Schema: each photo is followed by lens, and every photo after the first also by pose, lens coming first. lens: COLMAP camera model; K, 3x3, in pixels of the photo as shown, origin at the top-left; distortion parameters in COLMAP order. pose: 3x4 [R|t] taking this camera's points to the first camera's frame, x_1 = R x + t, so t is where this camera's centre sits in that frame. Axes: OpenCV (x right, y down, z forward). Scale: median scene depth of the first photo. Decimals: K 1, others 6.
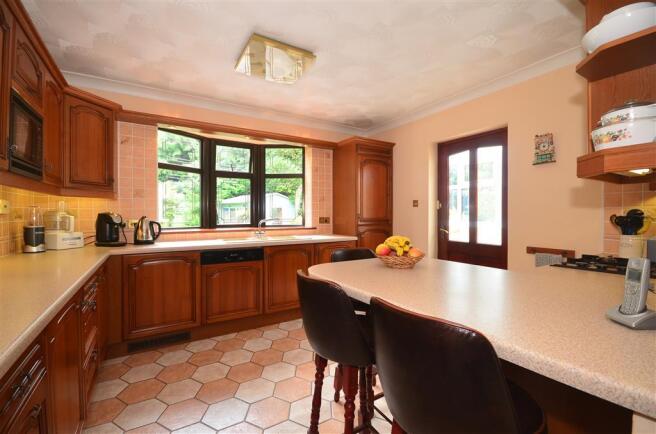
lens RADIAL K [[299.8, 0, 329.7], [0, 299.8, 217.8], [0, 0, 1]] dist [-0.017071, -0.000734]
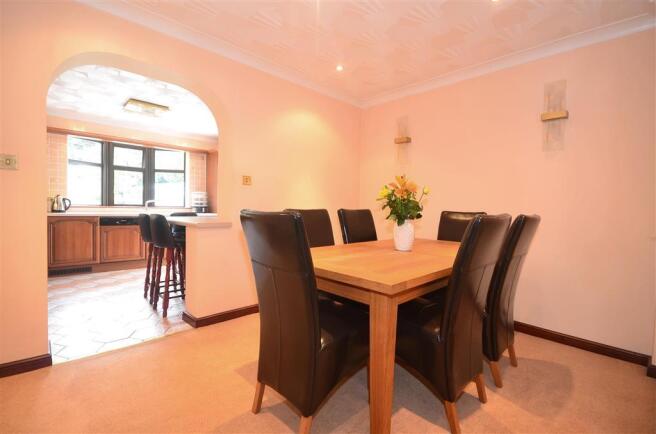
lens RADIAL K [[296.3, 0, 330.2], [0, 296.3, 218.0], [0, 0, 1]] dist [-0.020230, -0.000565]
pose [[0.971159, 0.015012, 0.237960, 0.288748], [-0.020606, 0.999566, 0.021037, 0.041209], [-0.237541, -0.025333, 0.971047, -0.597291]]
